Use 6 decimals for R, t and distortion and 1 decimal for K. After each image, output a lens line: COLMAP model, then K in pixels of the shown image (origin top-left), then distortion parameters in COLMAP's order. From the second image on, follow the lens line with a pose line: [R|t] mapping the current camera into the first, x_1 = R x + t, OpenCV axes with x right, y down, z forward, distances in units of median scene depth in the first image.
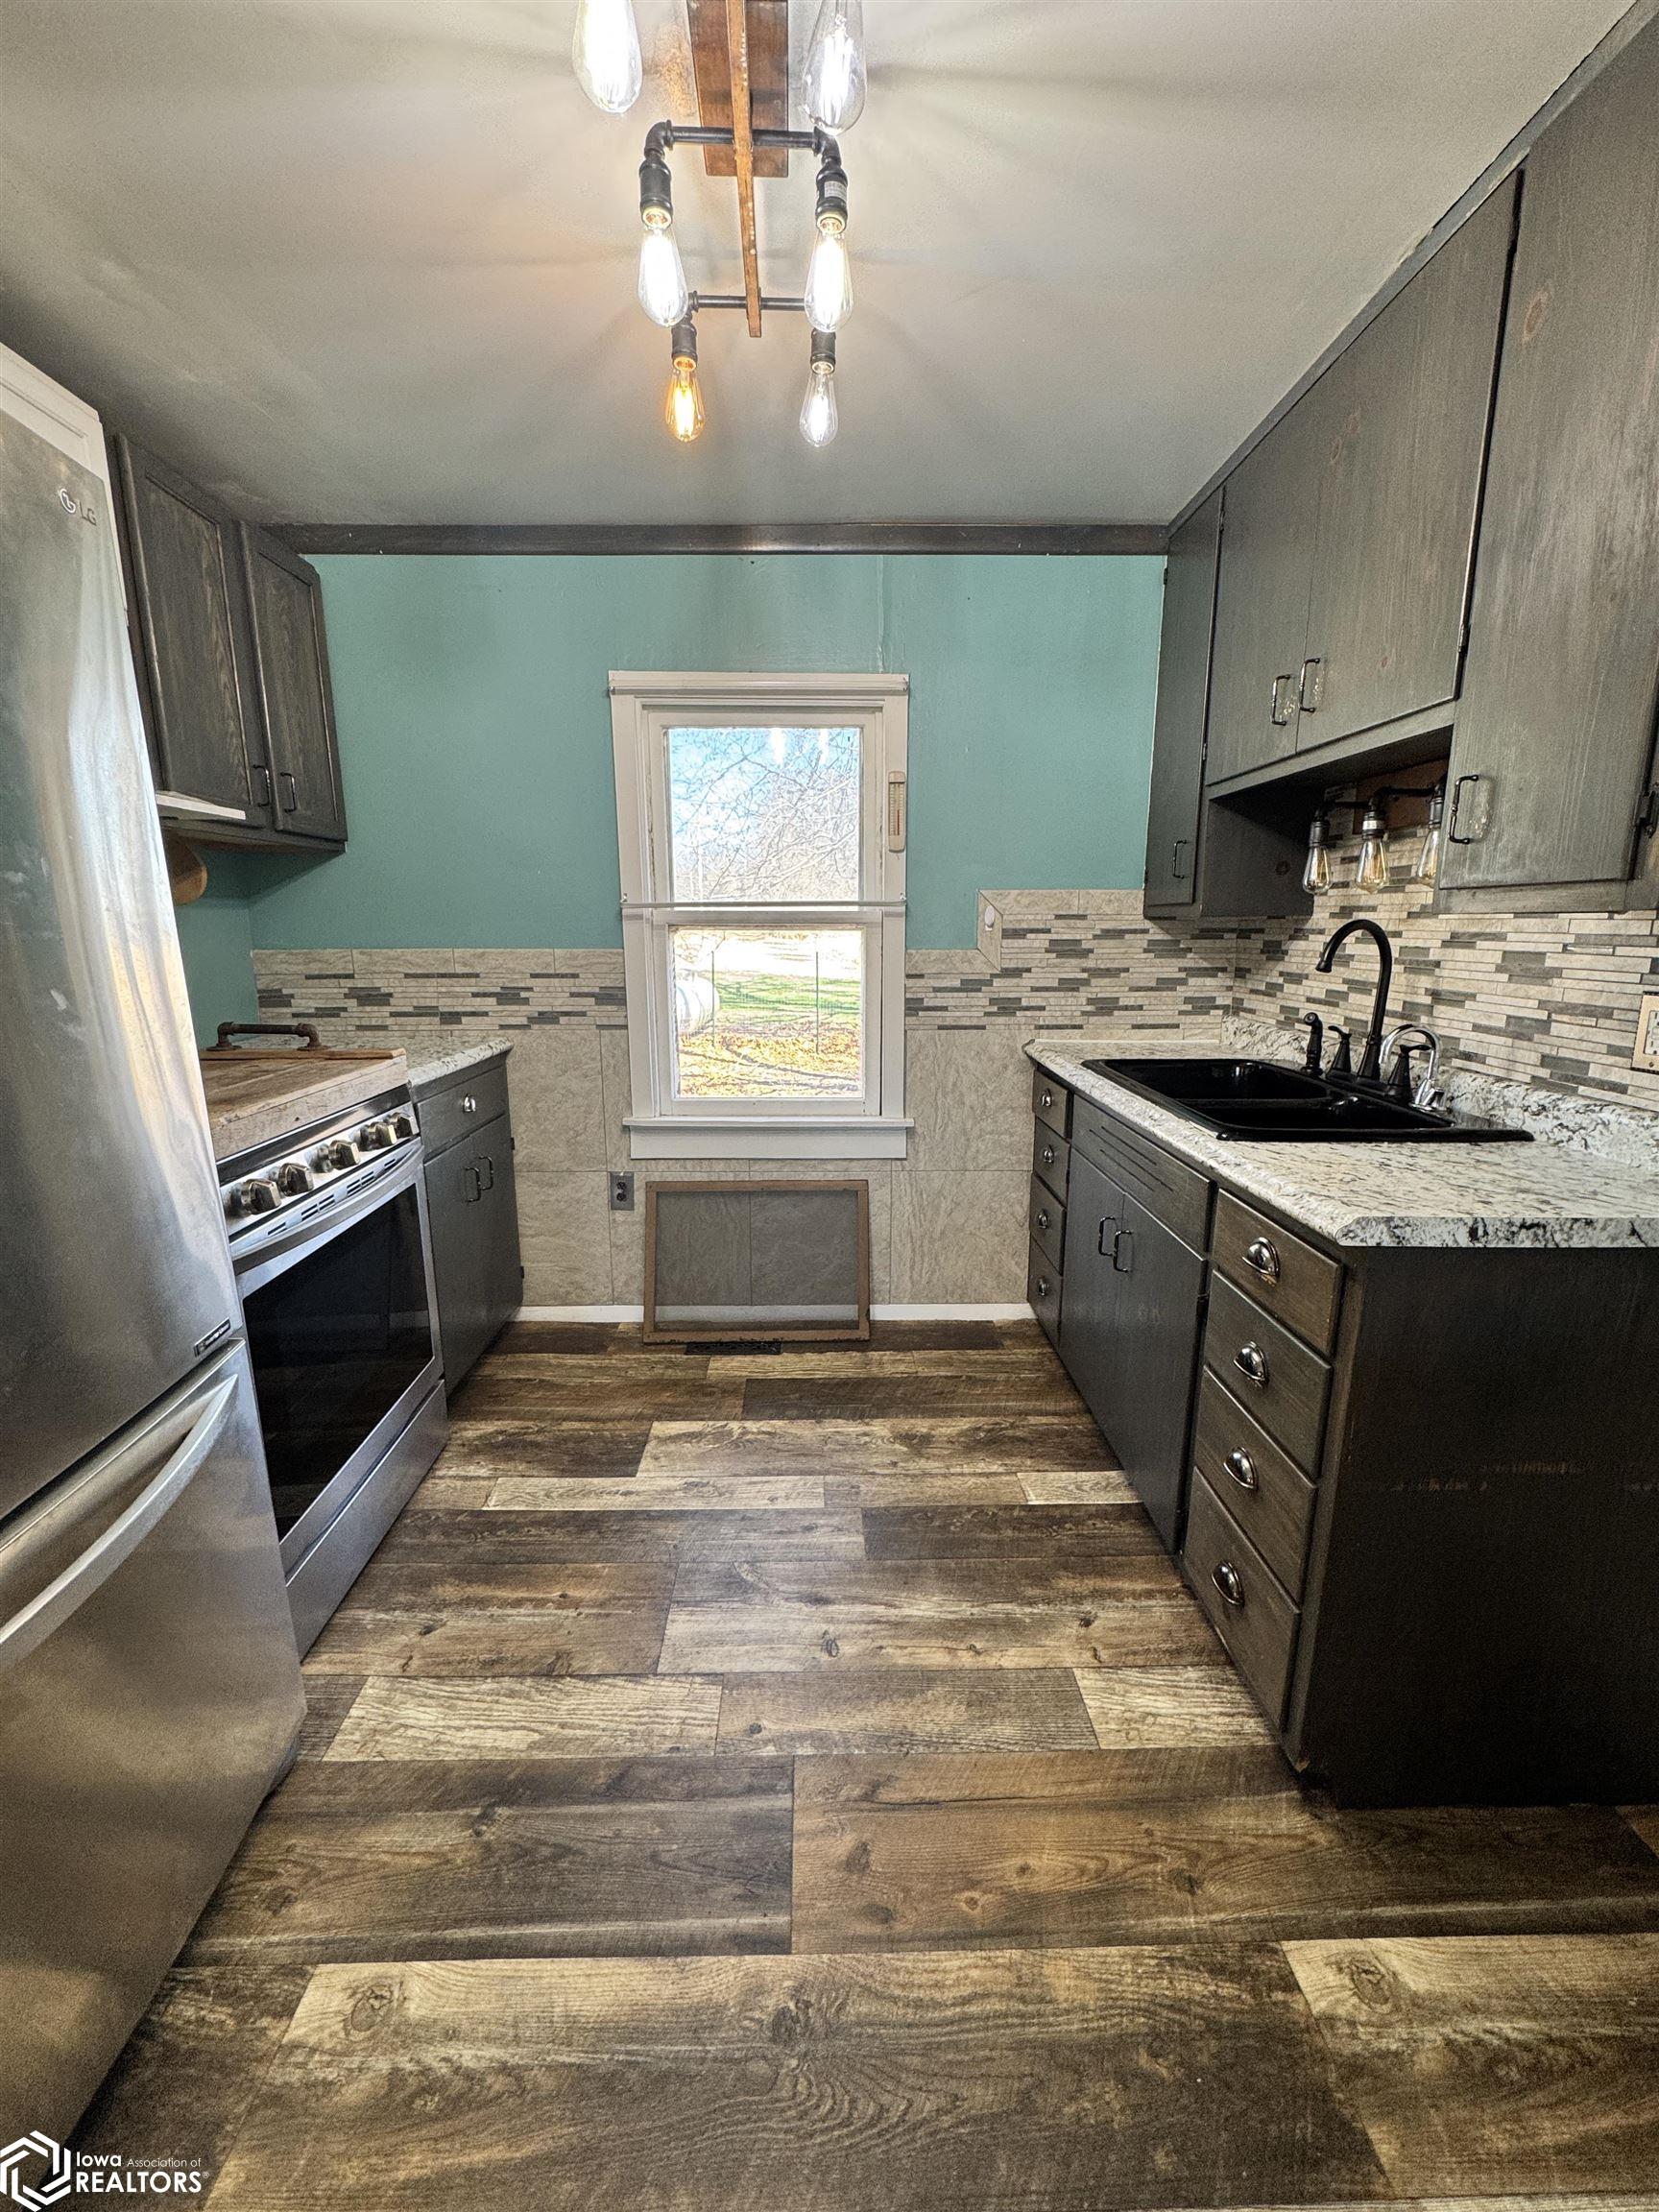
lens RADIAL K [[880.0, 0, 829.5], [0, 880.0, 1106.0], [0, 0, 1]] dist [-0.002608, -0.000121]
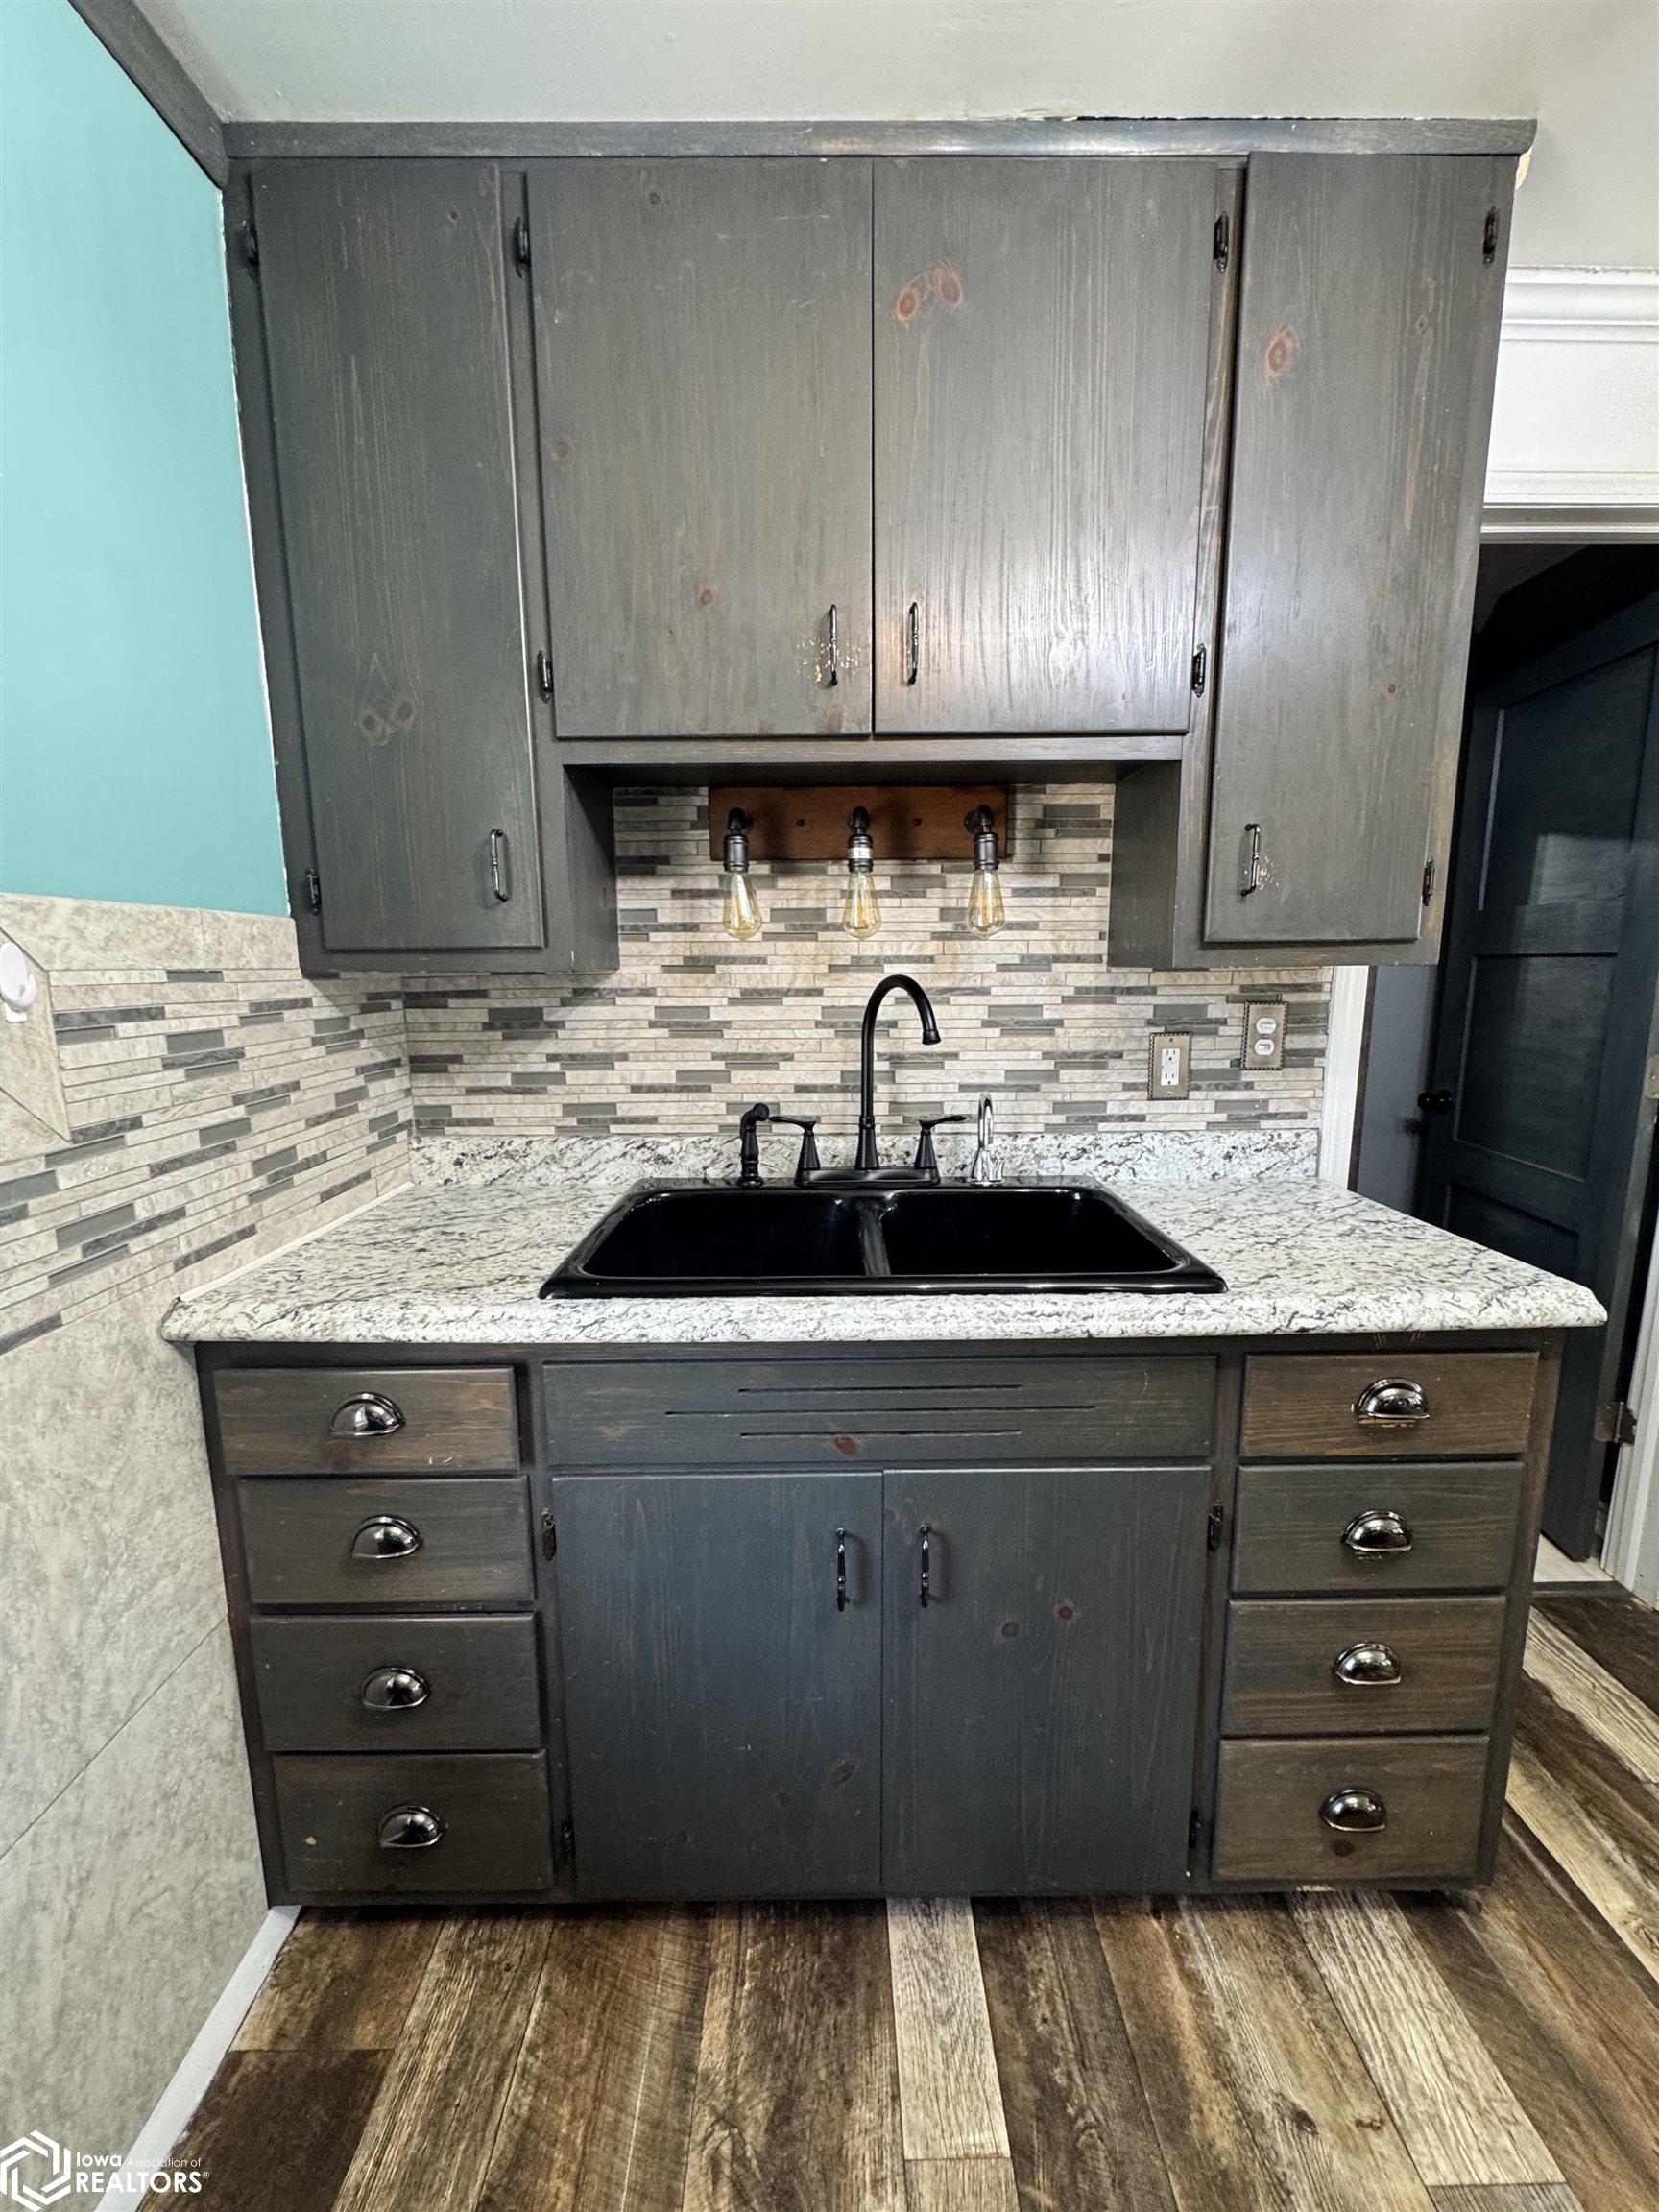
lens RADIAL K [[880.0, 0, 829.5], [0, 880.0, 1106.0], [0, 0, 1]] dist [-0.002608, -0.000121]
pose [[0.013451, -0.156974, 0.987511, -0.133499], [0.212625, 0.965463, 0.150573, -0.167101], [-0.977041, 0.207944, 0.046363, 0.761272]]
